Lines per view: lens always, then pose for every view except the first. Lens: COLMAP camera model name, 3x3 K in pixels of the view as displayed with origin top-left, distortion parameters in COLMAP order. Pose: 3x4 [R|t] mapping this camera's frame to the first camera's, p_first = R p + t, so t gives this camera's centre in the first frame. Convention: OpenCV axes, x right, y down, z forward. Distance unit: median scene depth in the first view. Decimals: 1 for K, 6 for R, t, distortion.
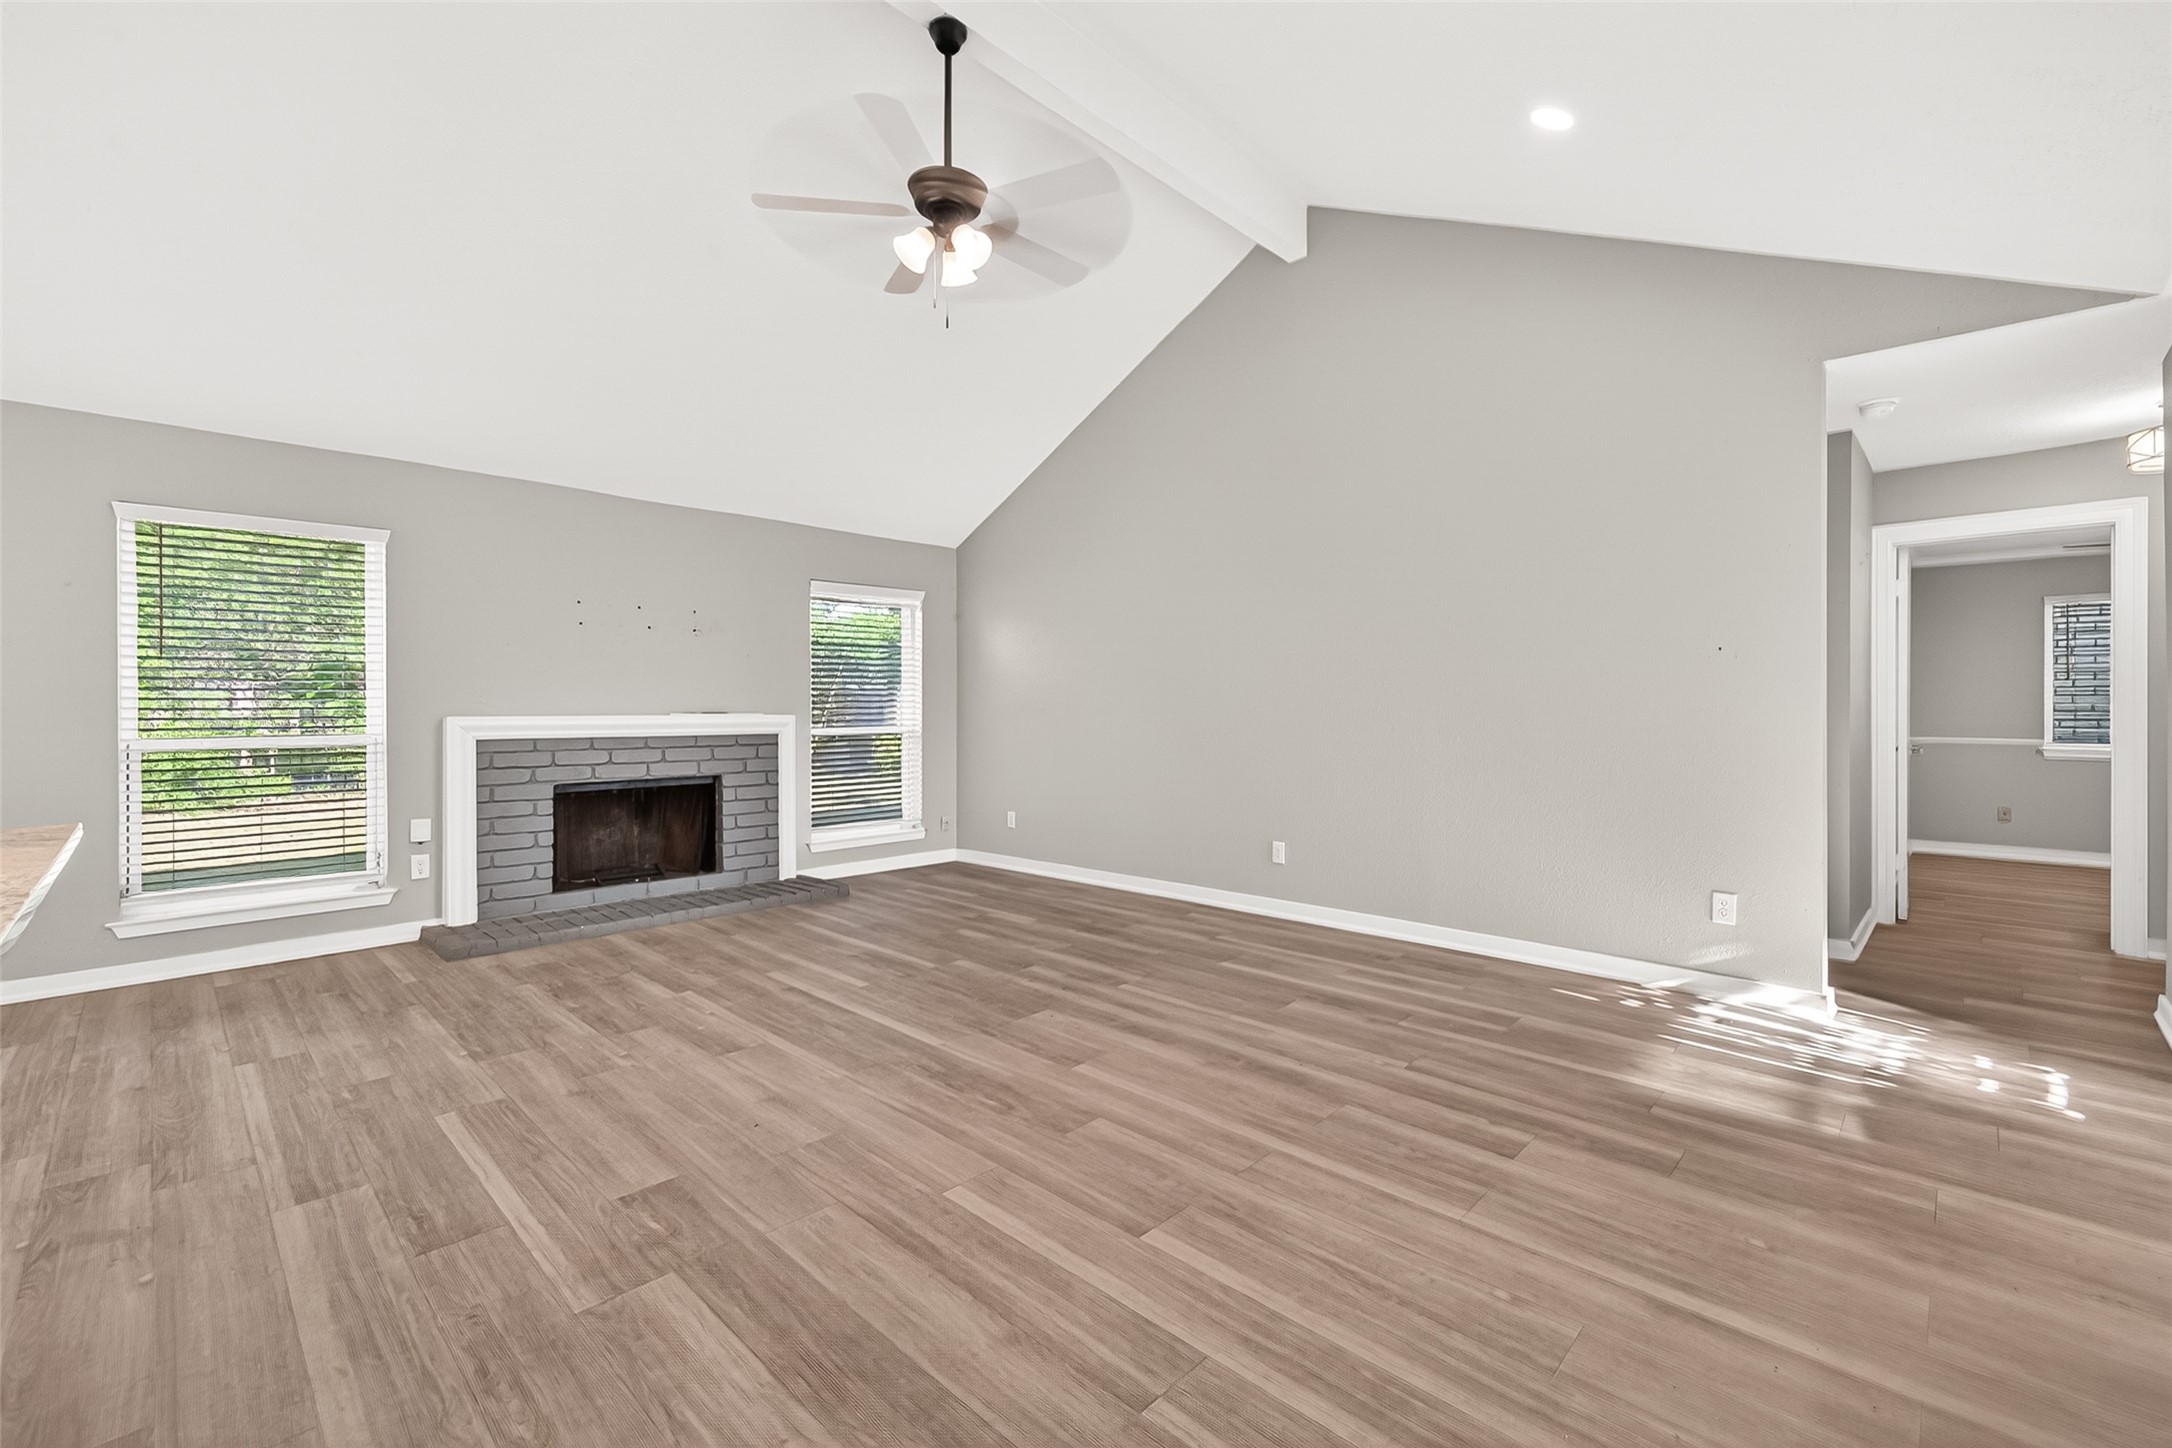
lens RADIAL K [[905.5, 0, 1087.5], [0, 905.5, 716.6], [0, 0, 1]] dist [0.003504, 0.000224]
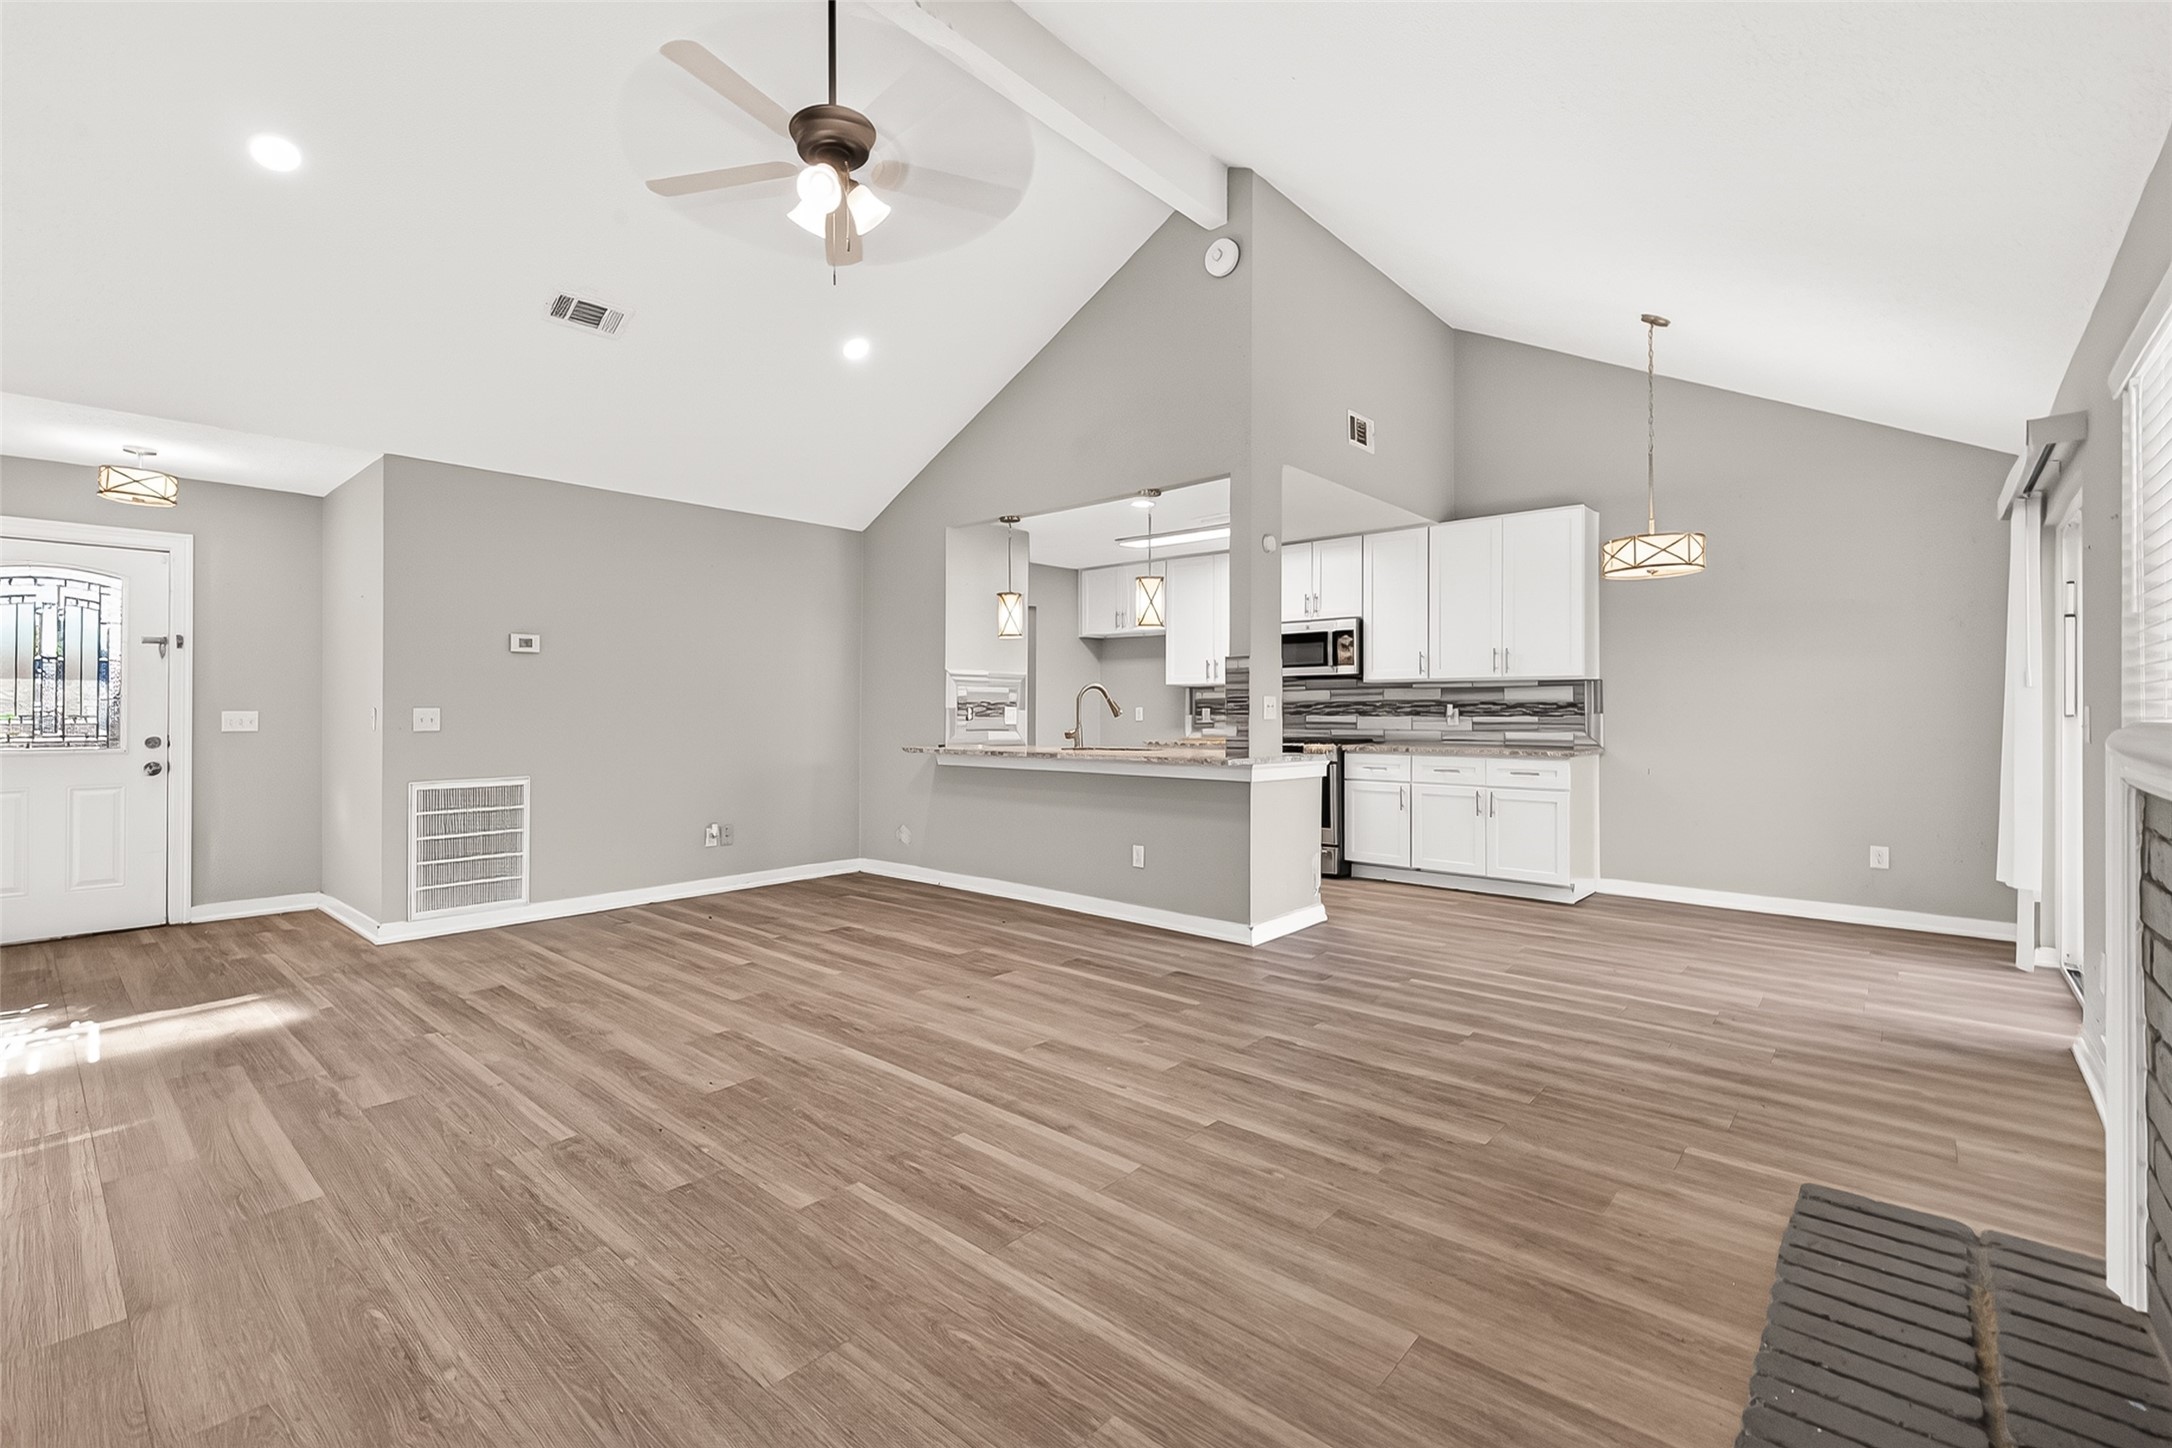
lens RADIAL K [[959.8, 0, 1012.7], [0, 959.8, 703.8], [0, 0, 1]] dist [0.003092, -0.000431]
pose [[-0.999903, 0.004644, -0.013105, -0.346264], [0.004621, 0.999988, 0.001793, -0.024517], [0.013113, 0.001732, -0.999913, 2.117583]]
